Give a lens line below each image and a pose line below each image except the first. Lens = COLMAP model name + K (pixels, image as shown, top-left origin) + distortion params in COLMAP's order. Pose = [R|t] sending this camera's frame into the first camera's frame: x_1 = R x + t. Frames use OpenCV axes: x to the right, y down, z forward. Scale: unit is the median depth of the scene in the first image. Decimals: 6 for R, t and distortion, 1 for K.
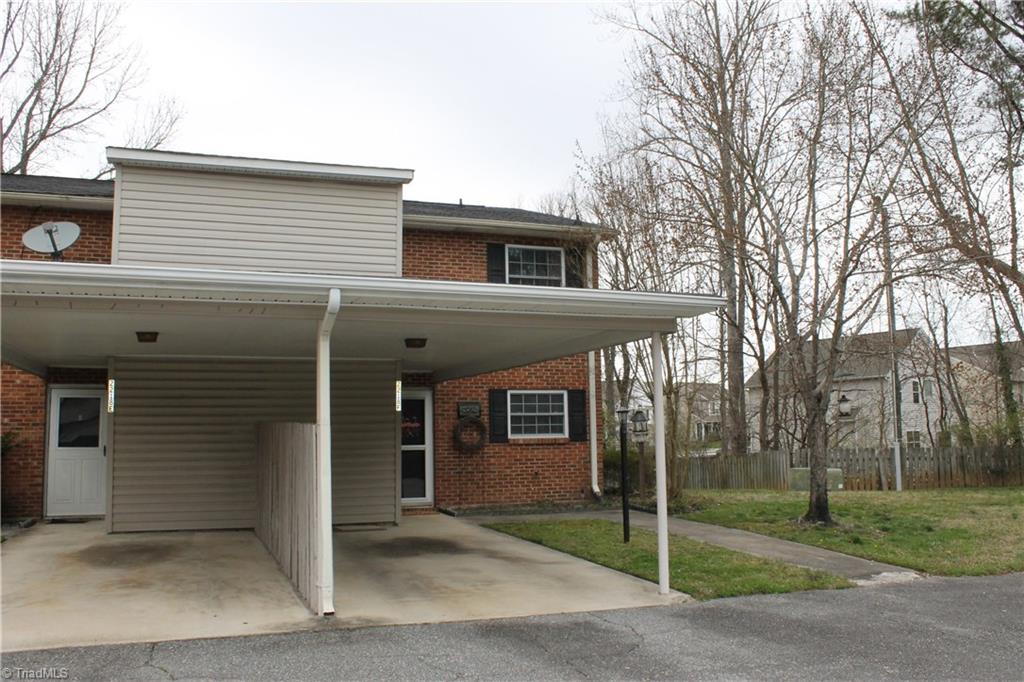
lens RADIAL K [[902.0, 0, 523.3], [0, 902.0, 341.1], [0, 0, 1]] dist [-0.153331, 0.138413]
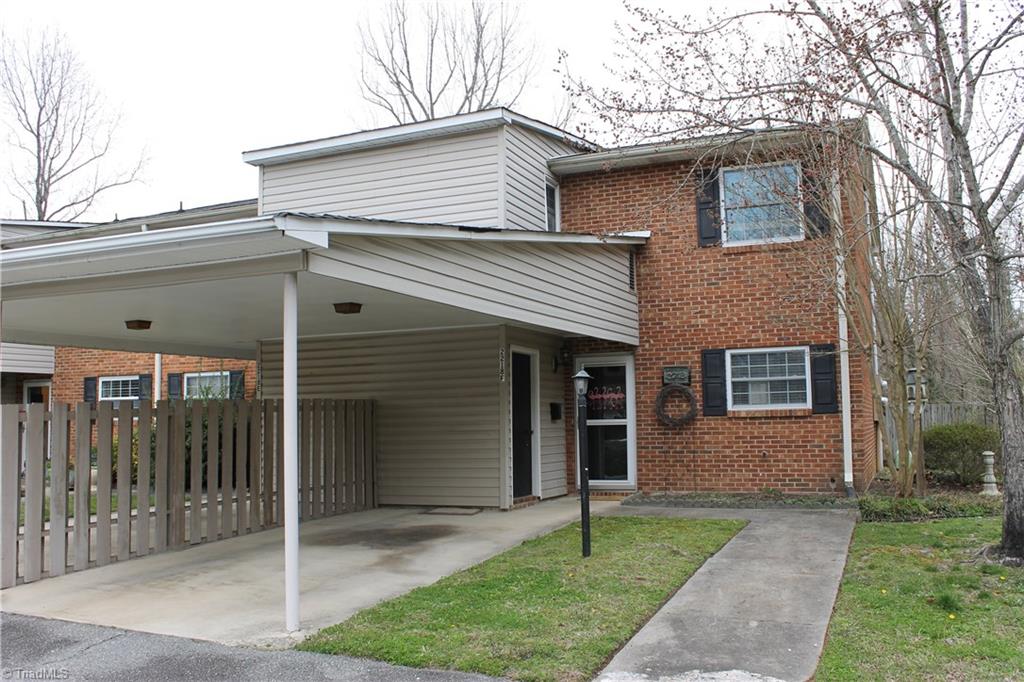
lens RADIAL K [[902.0, 0, 523.3], [0, 902.0, 341.1], [0, 0, 1]] dist [-0.153331, 0.138413]
pose [[0.738153, -0.053700, -0.672493, 0.388018], [0.079935, 0.996767, 0.008146, 0.026098], [0.669881, -0.059768, 0.740059, 0.296905]]
